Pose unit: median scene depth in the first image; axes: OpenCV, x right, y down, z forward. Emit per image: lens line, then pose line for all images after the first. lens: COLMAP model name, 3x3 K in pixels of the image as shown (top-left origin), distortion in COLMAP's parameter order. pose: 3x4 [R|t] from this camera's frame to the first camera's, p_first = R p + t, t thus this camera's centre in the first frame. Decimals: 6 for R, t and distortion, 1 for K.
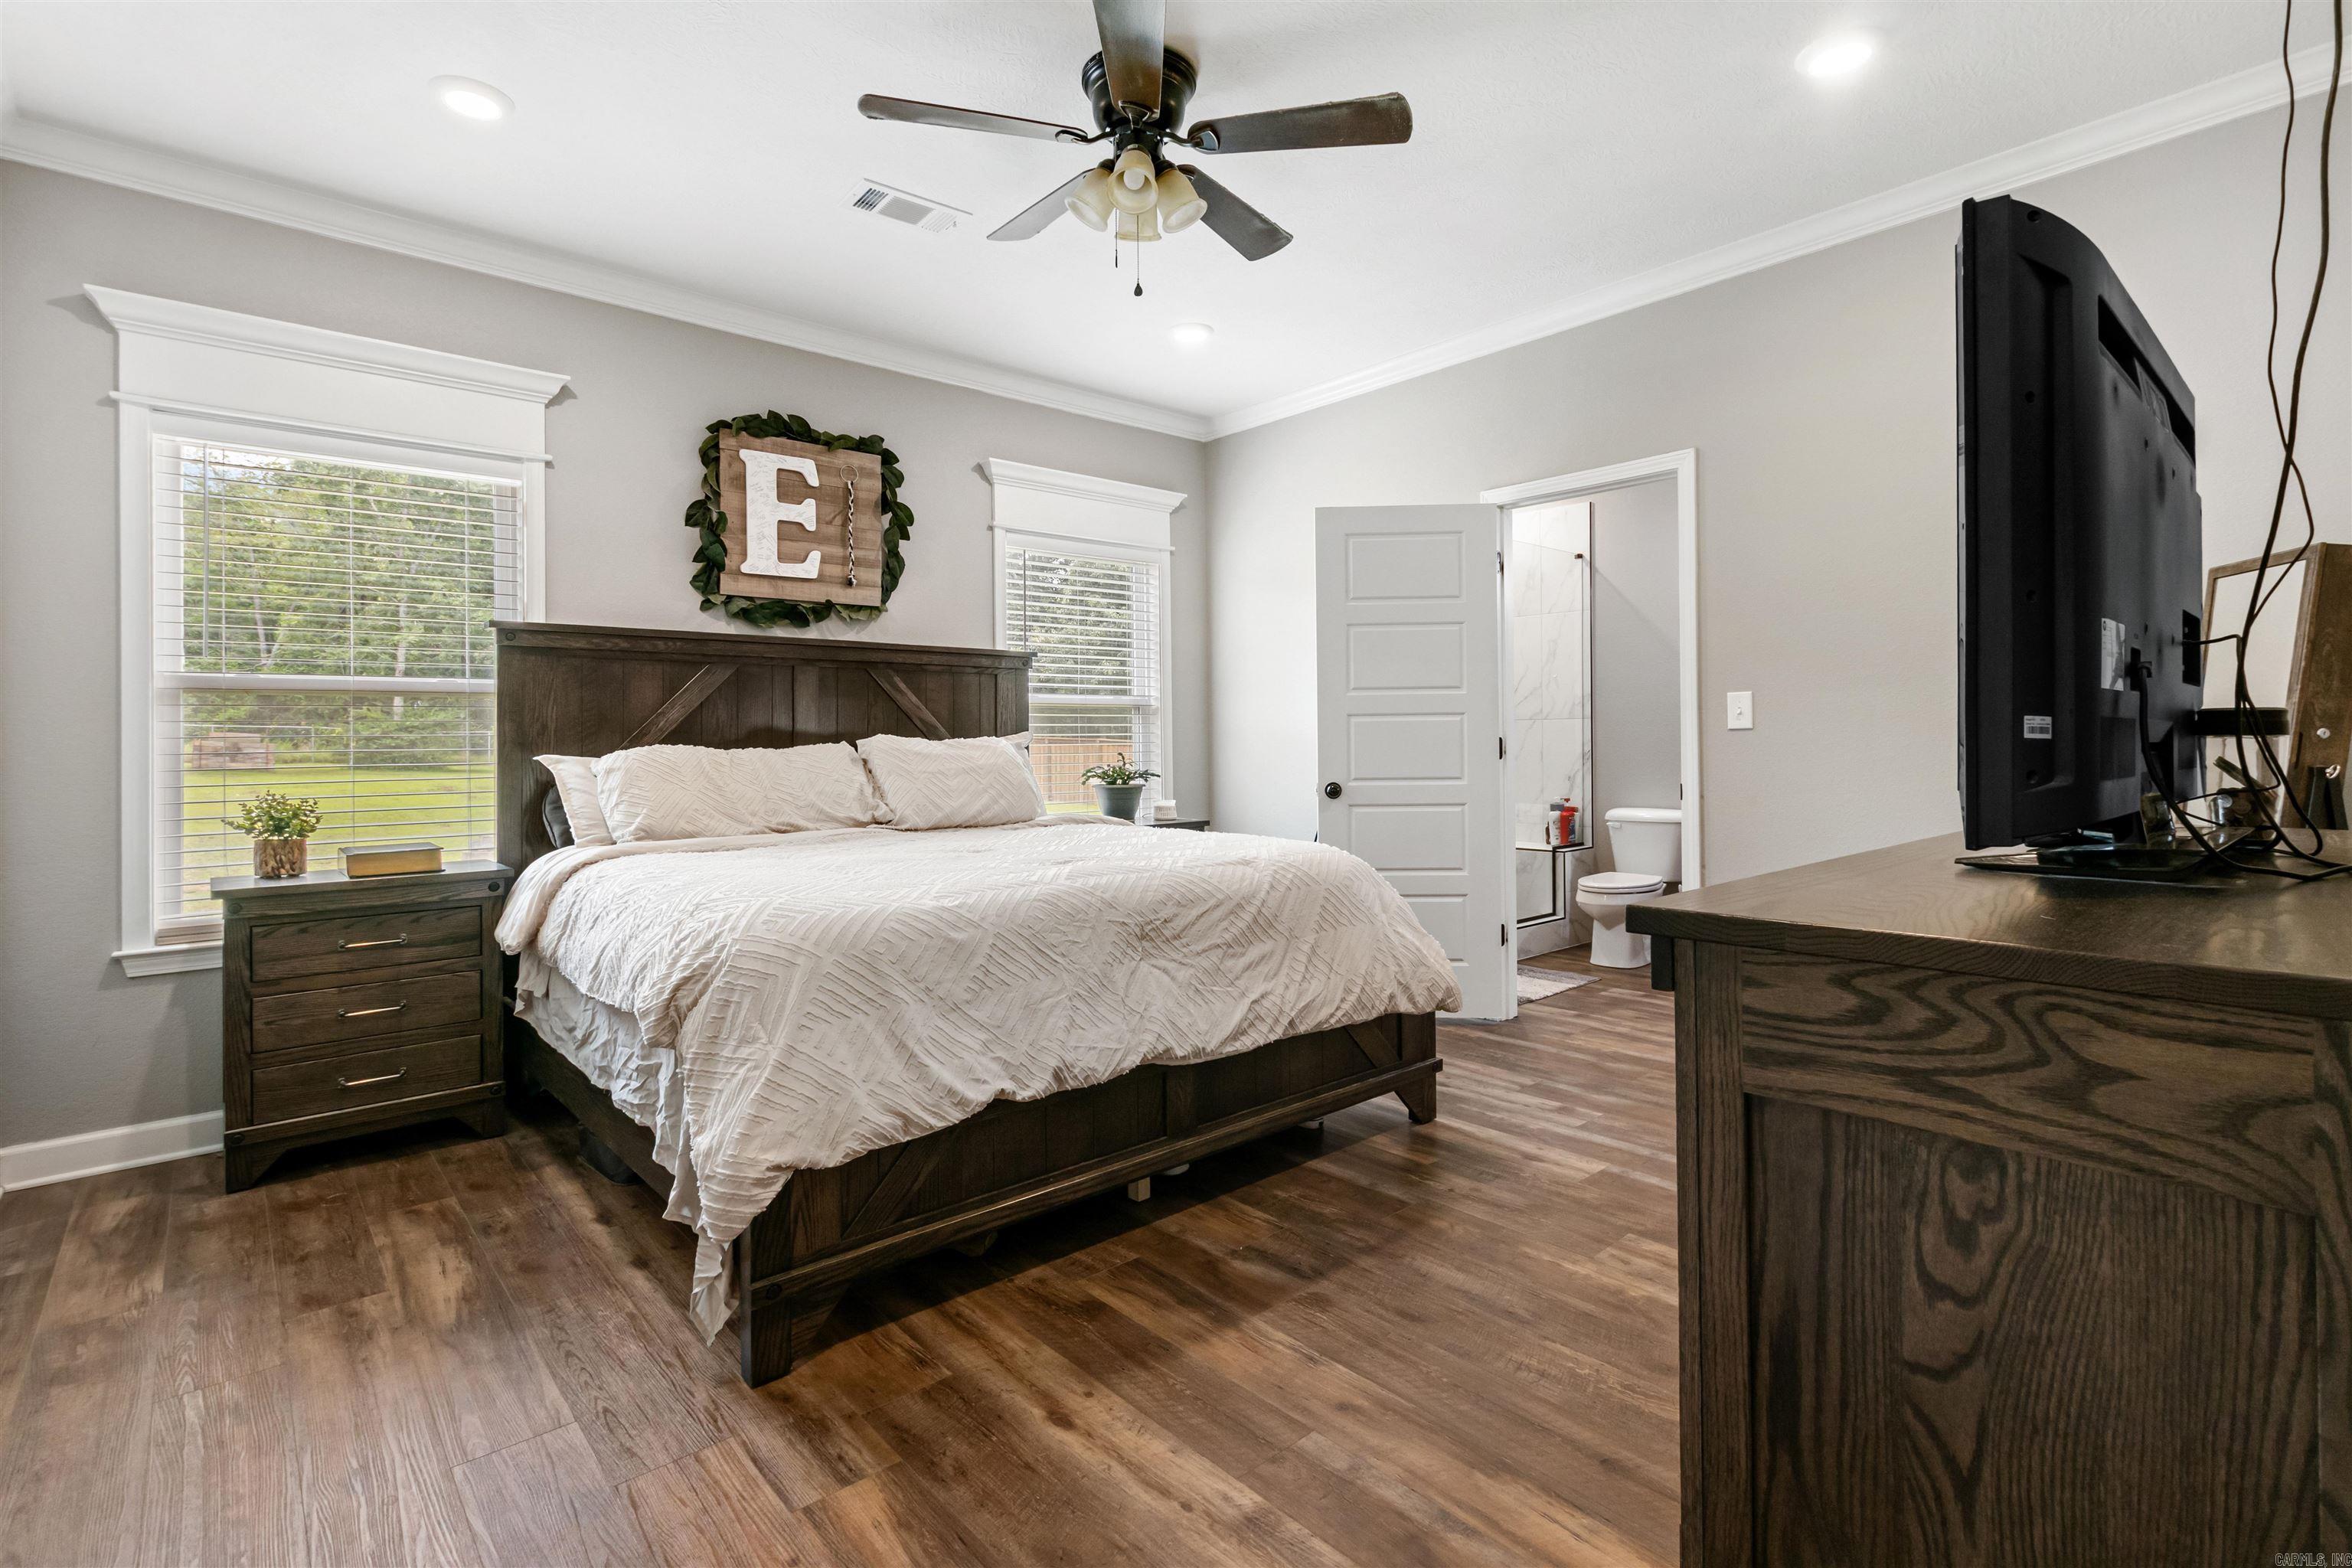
lens RADIAL K [[1088.1, 0, 1181.9], [0, 1088.1, 766.4], [0, 0, 1]] dist [0.001585, -0.000458]
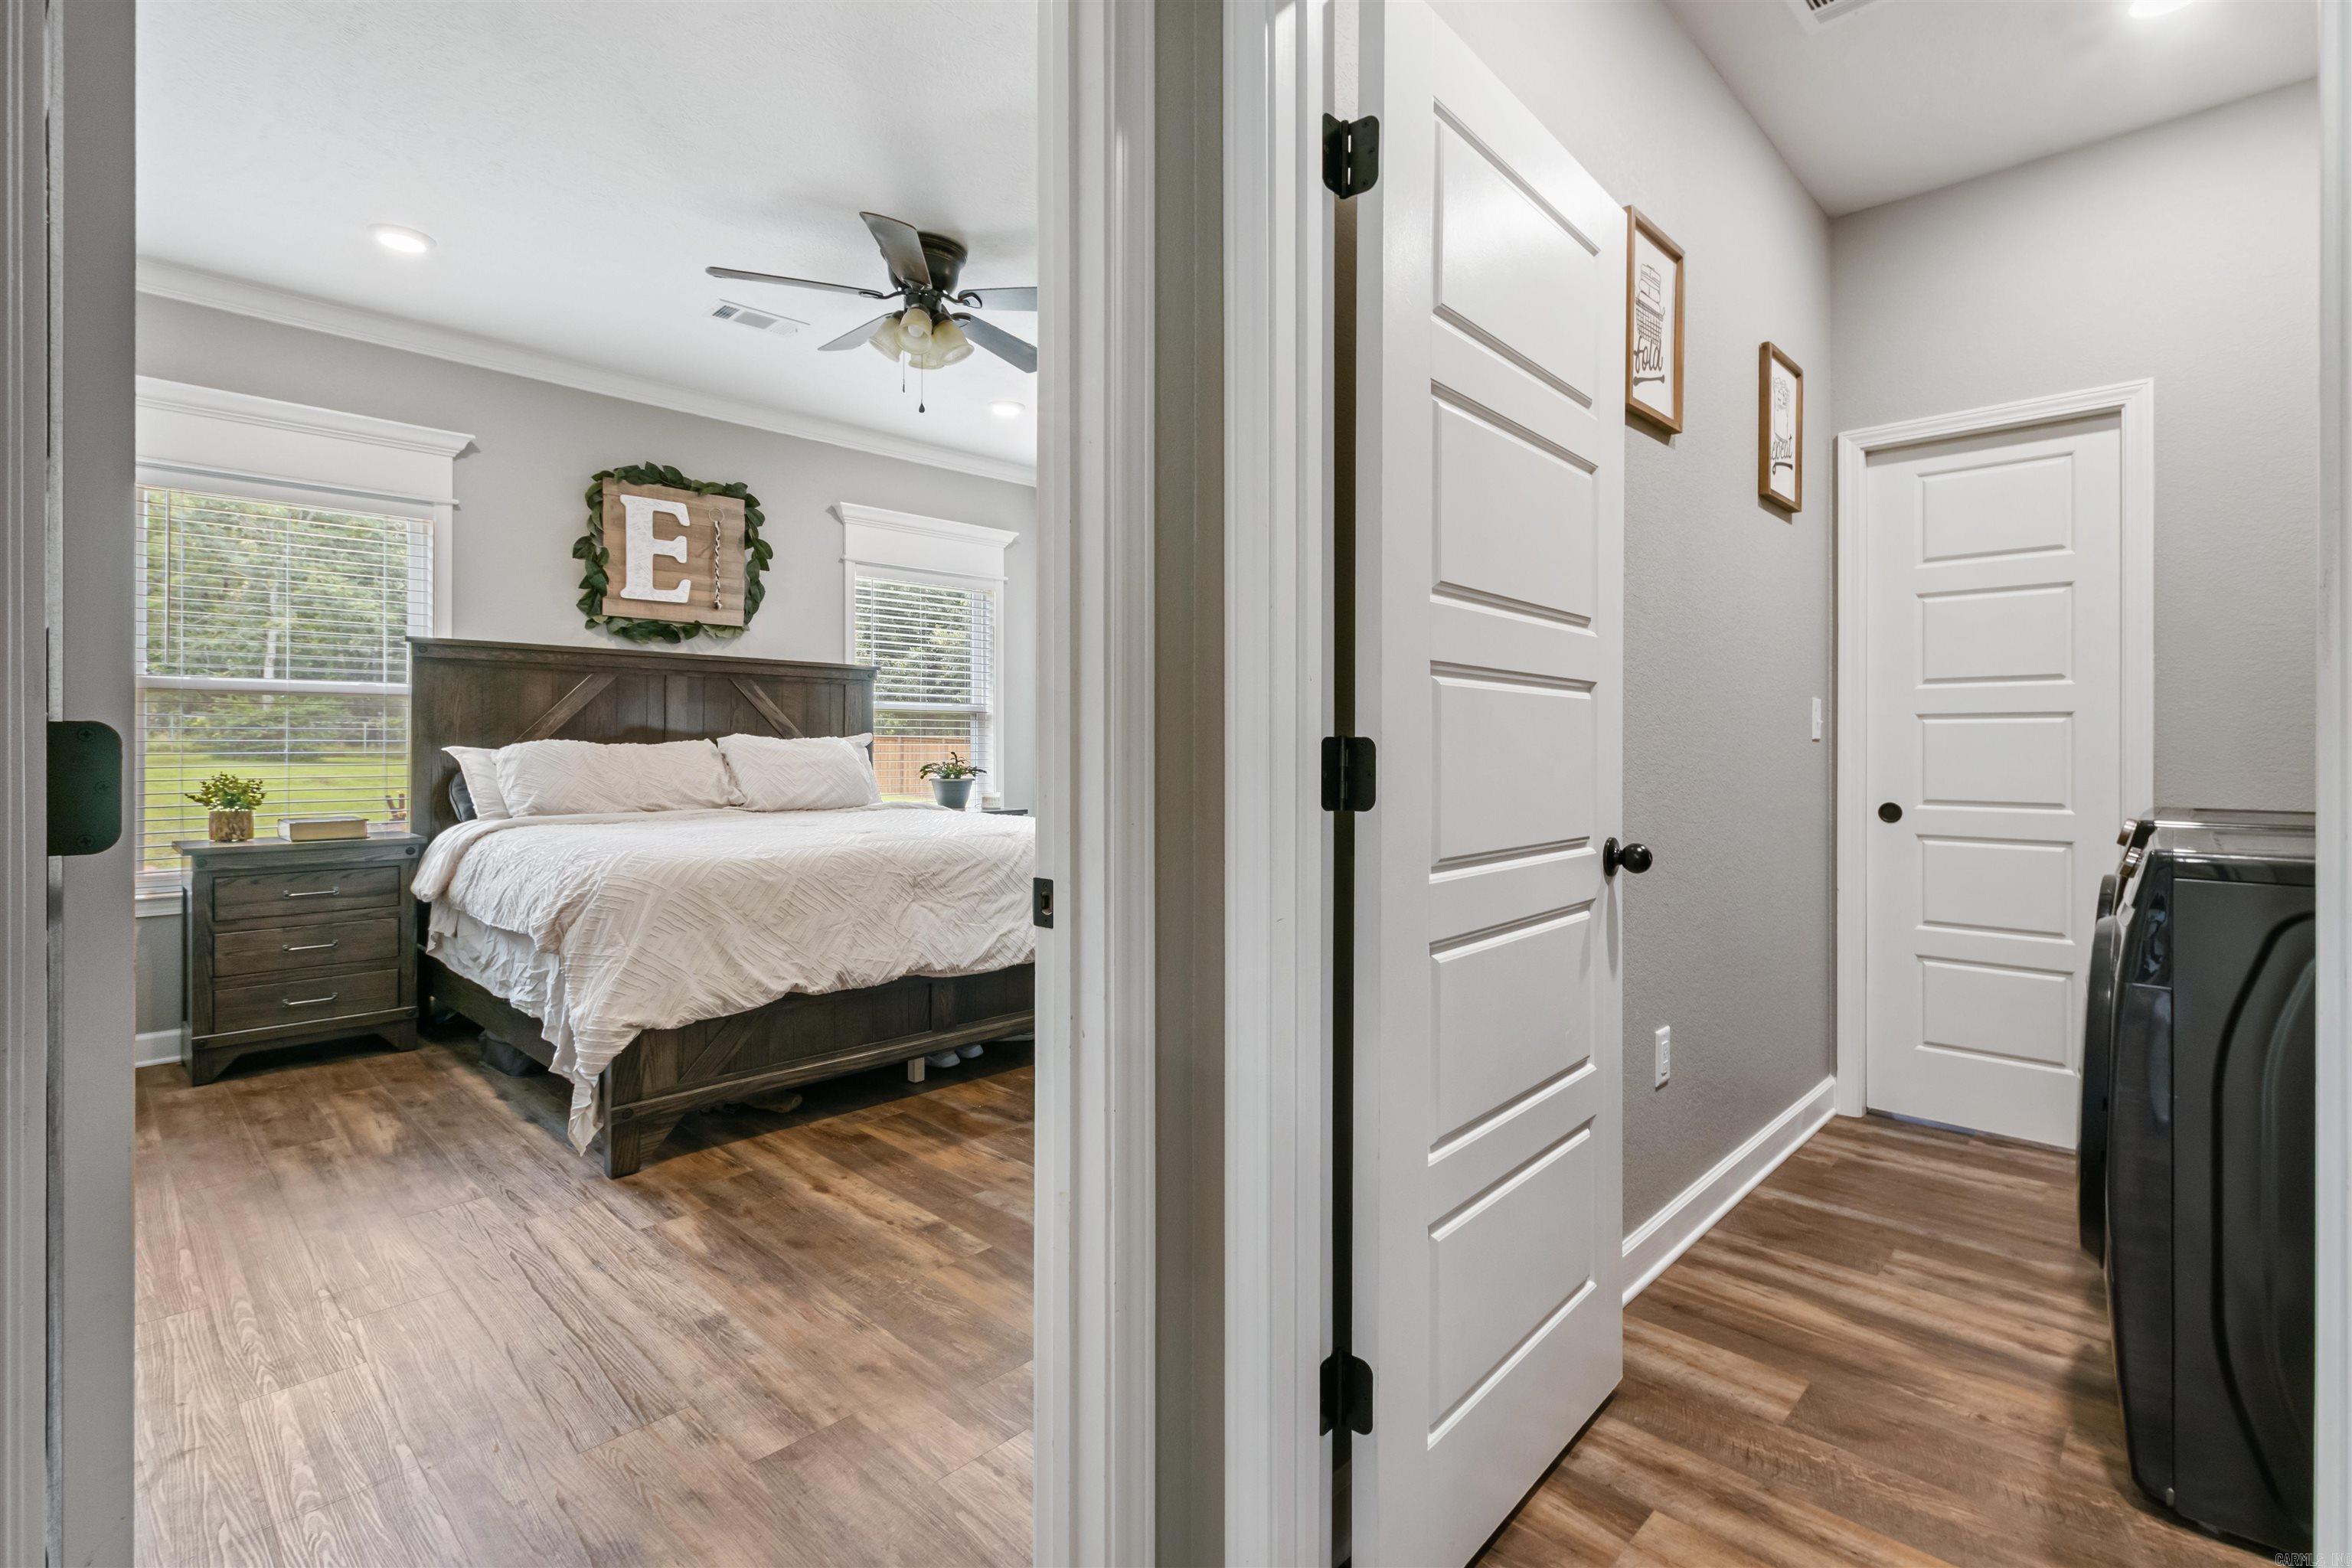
lens RADIAL K [[1088.1, 0, 1178.7], [0, 1088.1, 777.8], [0, 0, 1]] dist [0.001585, -0.000458]
pose [[0.996892, 0.012454, 0.077794, 0.213815], [-0.013080, 0.999886, 0.007542, 0.007571], [-0.077691, -0.008536, 0.996941, -0.449413]]
